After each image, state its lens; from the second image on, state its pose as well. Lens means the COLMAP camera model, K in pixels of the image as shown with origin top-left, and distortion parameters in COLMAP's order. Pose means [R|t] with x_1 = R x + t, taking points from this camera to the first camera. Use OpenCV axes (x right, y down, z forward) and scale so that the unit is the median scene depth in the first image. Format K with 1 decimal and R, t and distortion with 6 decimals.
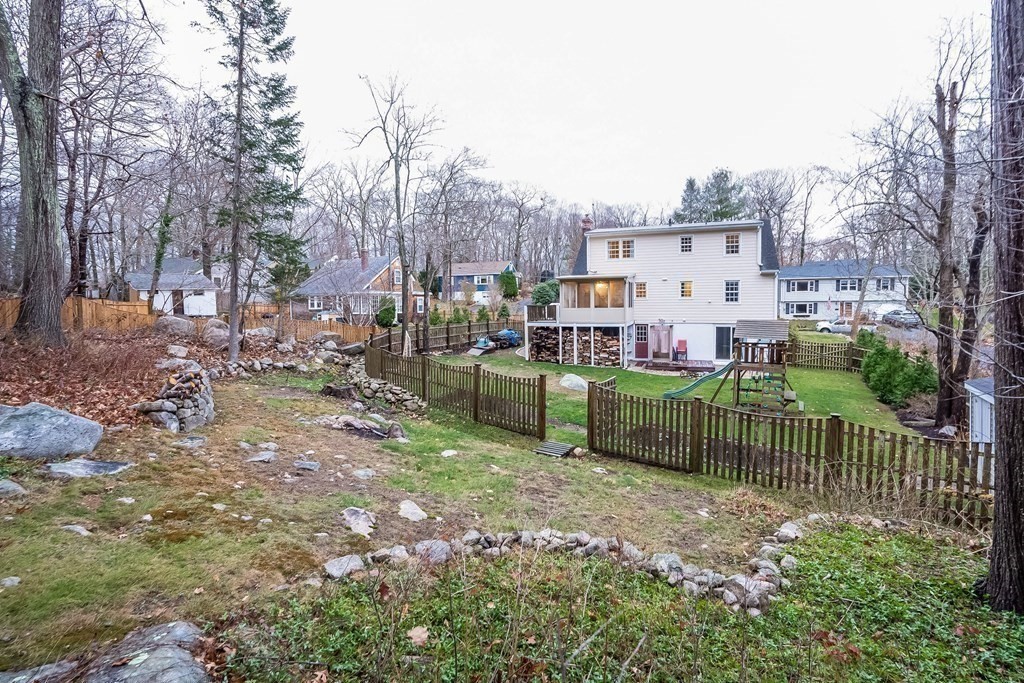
lens RADIAL K [[469.9, 0, 507.3], [0, 469.9, 321.7], [0, 0, 1]] dist [-0.042147, 0.011406]
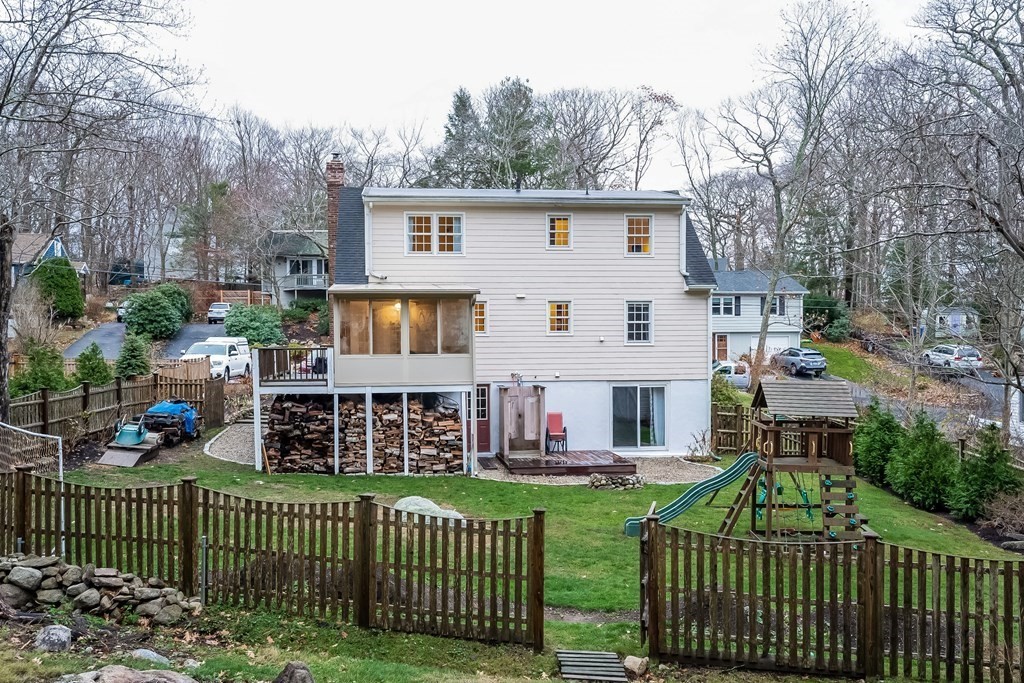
lens RADIAL K [[972.8, 0, 515.2], [0, 972.8, 345.5], [0, 0, 1]] dist [0.074535, 0.000000]
pose [[0.888989, -0.002161, 0.457923, -0.174582], [0.013616, 0.999671, -0.021716, -0.014657], [-0.457725, 0.025540, 0.888727, 0.054824]]
